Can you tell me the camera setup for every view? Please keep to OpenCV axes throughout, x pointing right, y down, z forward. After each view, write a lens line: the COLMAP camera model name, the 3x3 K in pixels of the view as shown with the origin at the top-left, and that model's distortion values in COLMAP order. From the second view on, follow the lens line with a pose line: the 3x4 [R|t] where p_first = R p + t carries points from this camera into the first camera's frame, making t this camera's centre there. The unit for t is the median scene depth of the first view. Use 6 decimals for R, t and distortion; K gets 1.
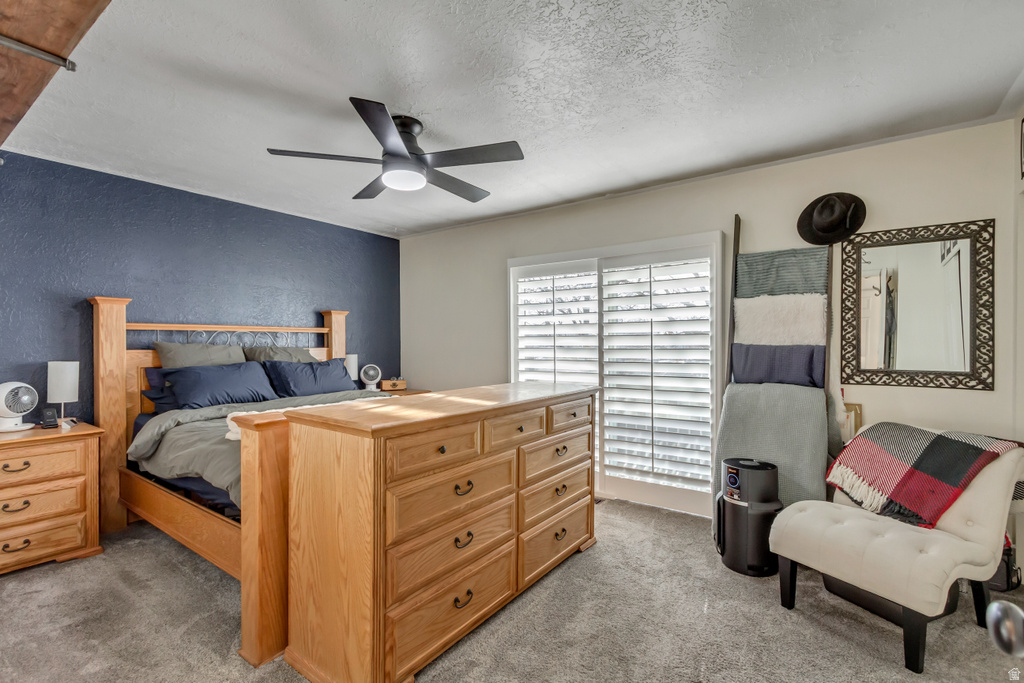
lens RADIAL K [[485.4, 0, 540.2], [0, 485.4, 343.1], [0, 0, 1]] dist [0.000694, 0.000001]
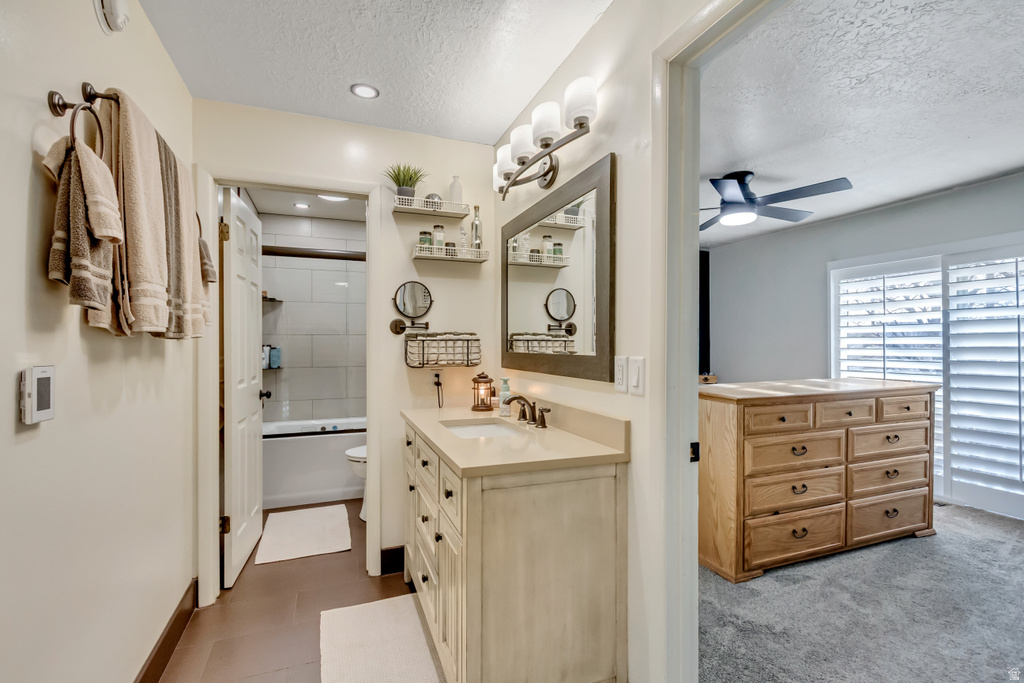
lens RADIAL K [[472.8, 0, 511.1], [0, 472.8, 344.2], [0, 0, 1]] dist [0.000992, -0.000015]
pose [[0.802982, 0.000477, -0.596003, -0.013758], [0.001985, 0.999992, 0.003476, -0.003182], [0.596000, -0.003974, 0.802975, -0.430203]]
